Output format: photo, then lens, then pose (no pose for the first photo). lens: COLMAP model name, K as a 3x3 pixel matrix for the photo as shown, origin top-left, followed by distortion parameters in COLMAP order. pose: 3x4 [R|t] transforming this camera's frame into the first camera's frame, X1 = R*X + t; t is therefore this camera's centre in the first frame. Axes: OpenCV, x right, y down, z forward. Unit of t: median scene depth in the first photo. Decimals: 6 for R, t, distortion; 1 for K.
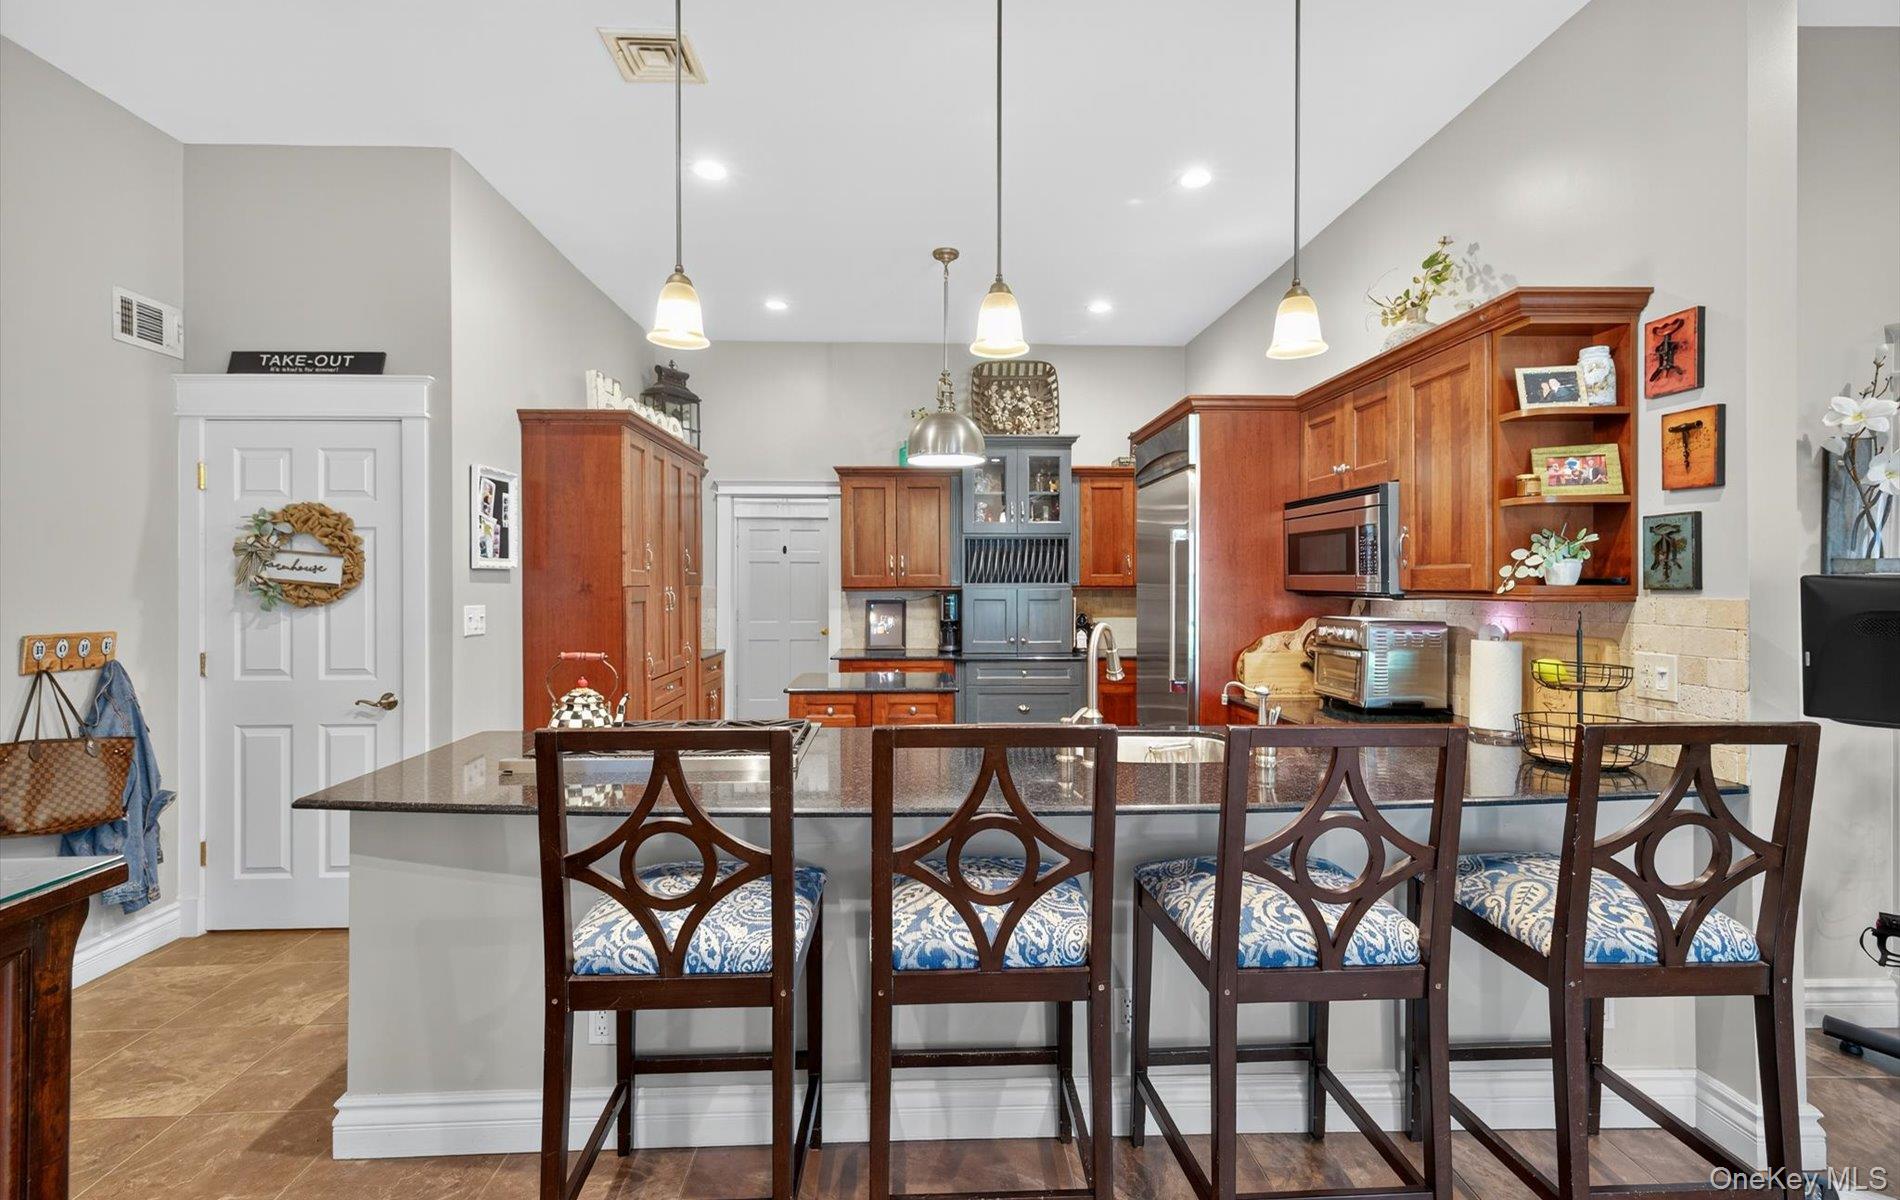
lens RADIAL K [[867.8, 0, 942.8], [0, 867.8, 575.1], [0, 0, 1]] dist [0.011395, 0.000129]
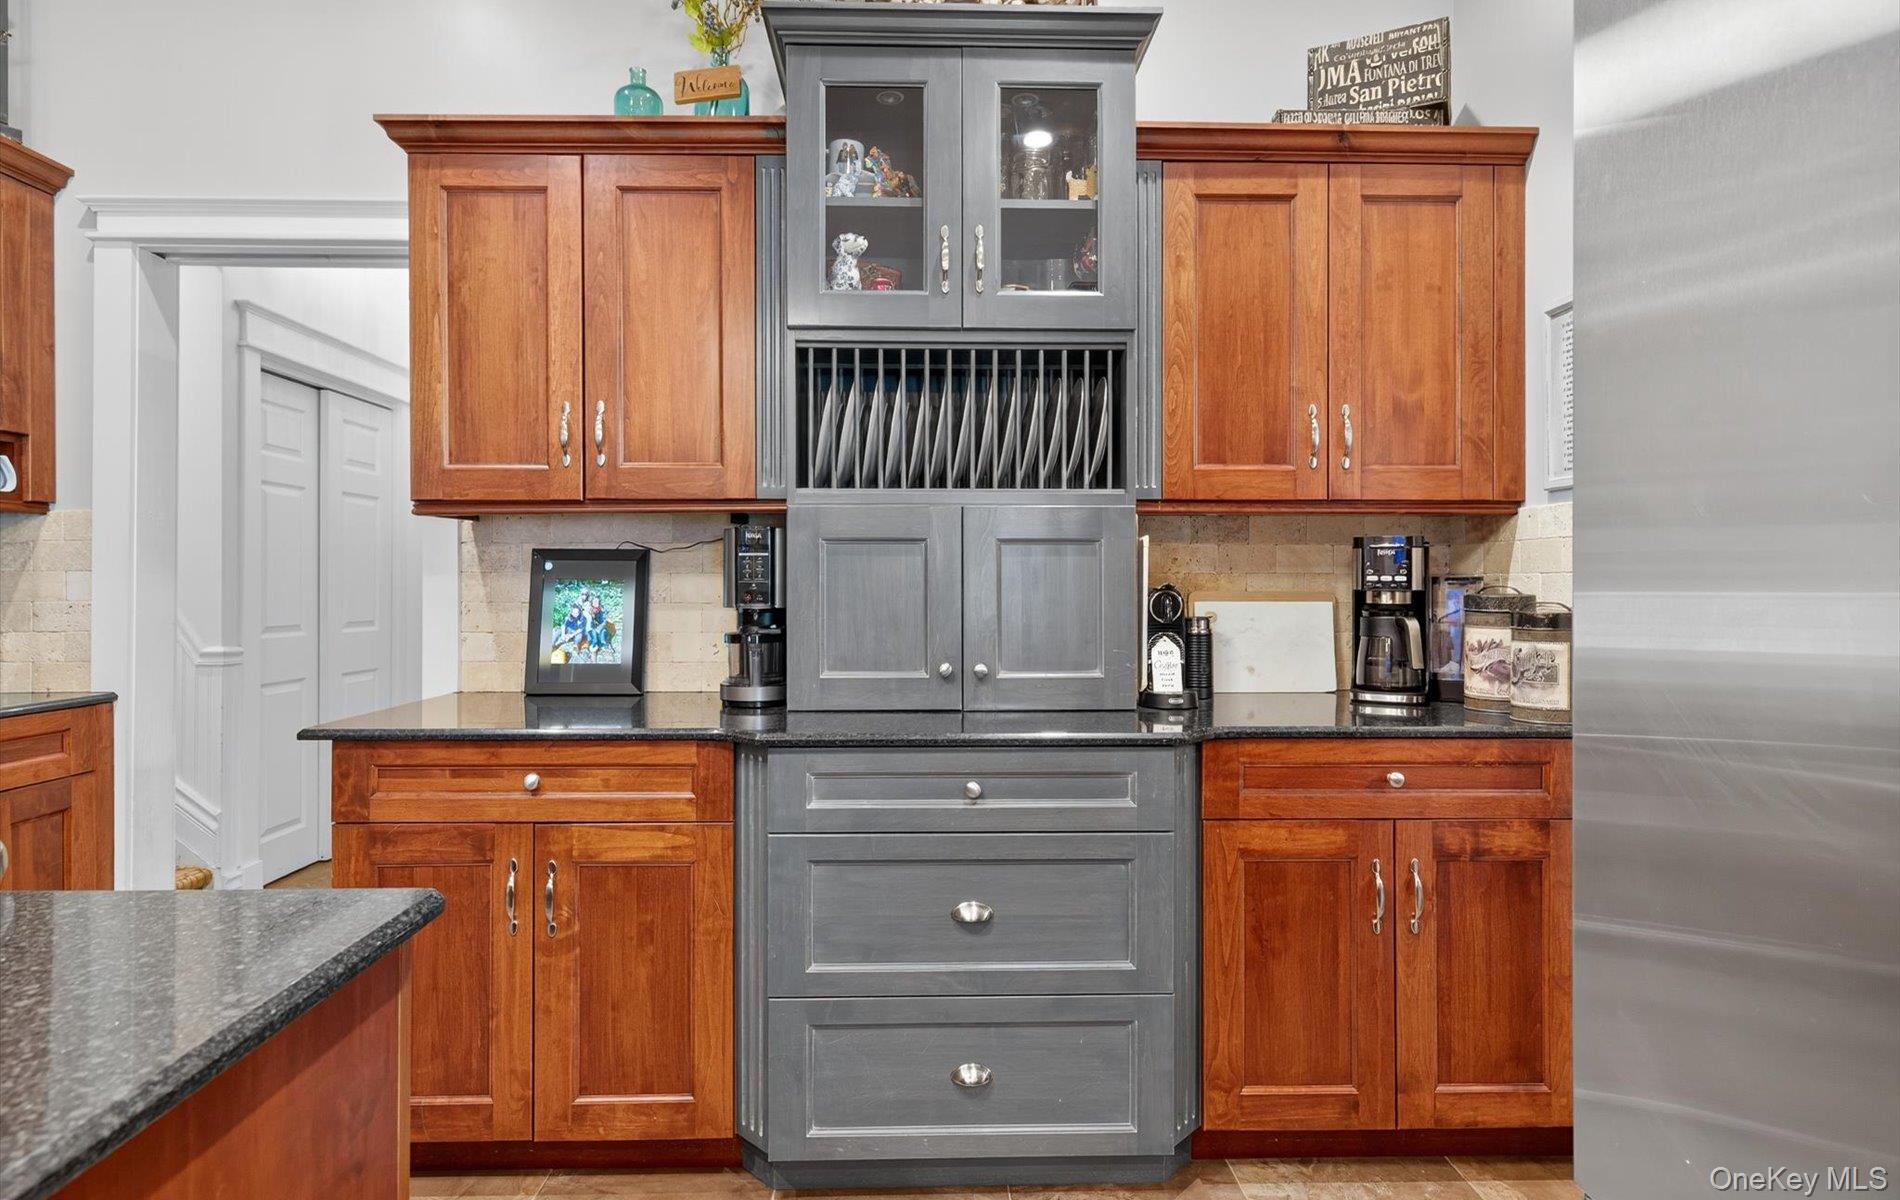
lens RADIAL K [[1023.2, 0, 950.3], [0, 1023.2, 572.4], [0, 0, 1]] dist [0.000750, -0.000017]
pose [[0.999974, -0.000863, -0.007112, 0.128499], [0.000848, 0.999997, -0.002111, 0.062438], [0.007114, 0.002105, 0.999972, 0.967414]]
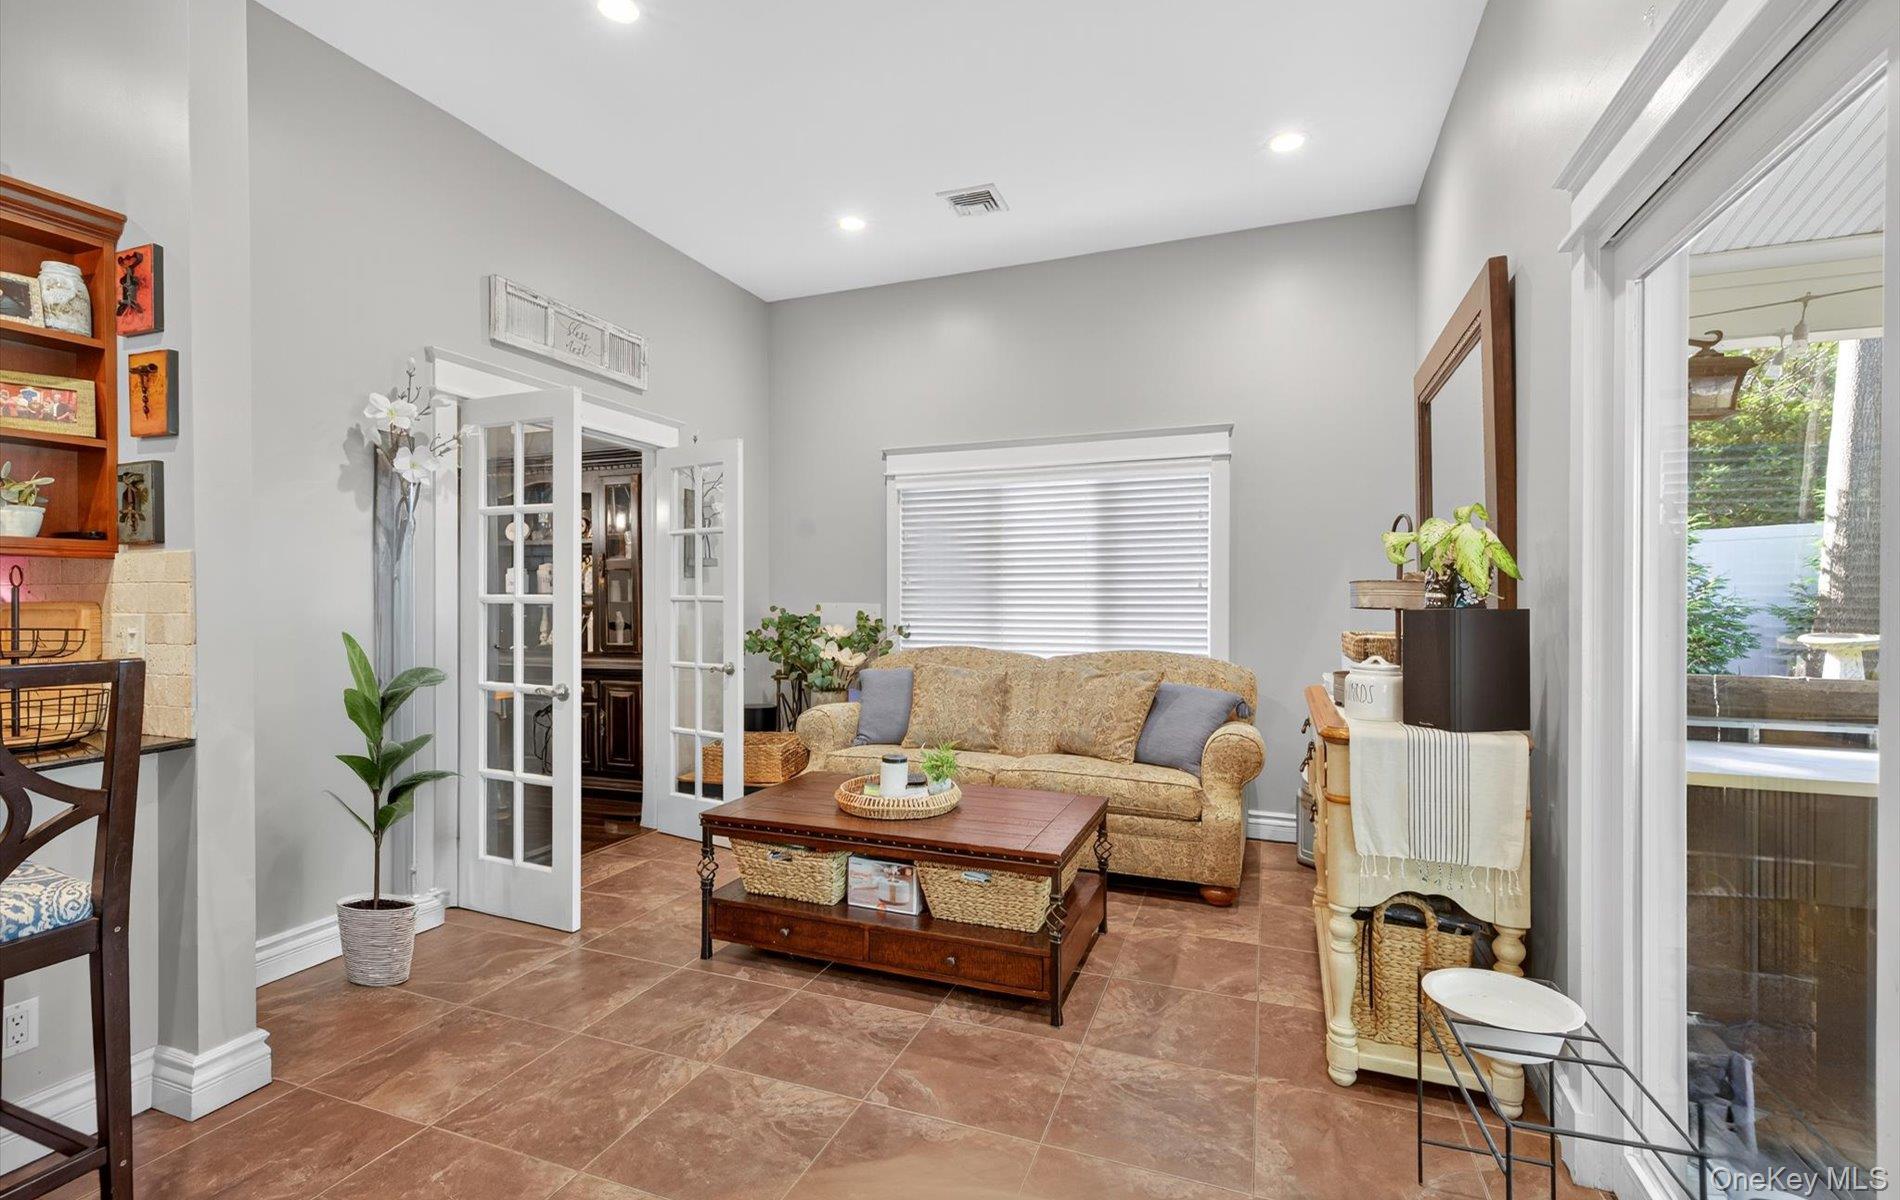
lens RADIAL K [[828.8, 0, 950.0], [0, 828.8, 600.0], [0, 0, 1]] dist [0.008942, -0.000314]
pose [[0.388502, -0.001973, 0.921446, 0.210267], [-0.006728, 0.999965, 0.004977, 0.040225], [-0.921423, -0.008133, 0.388475, -0.087847]]
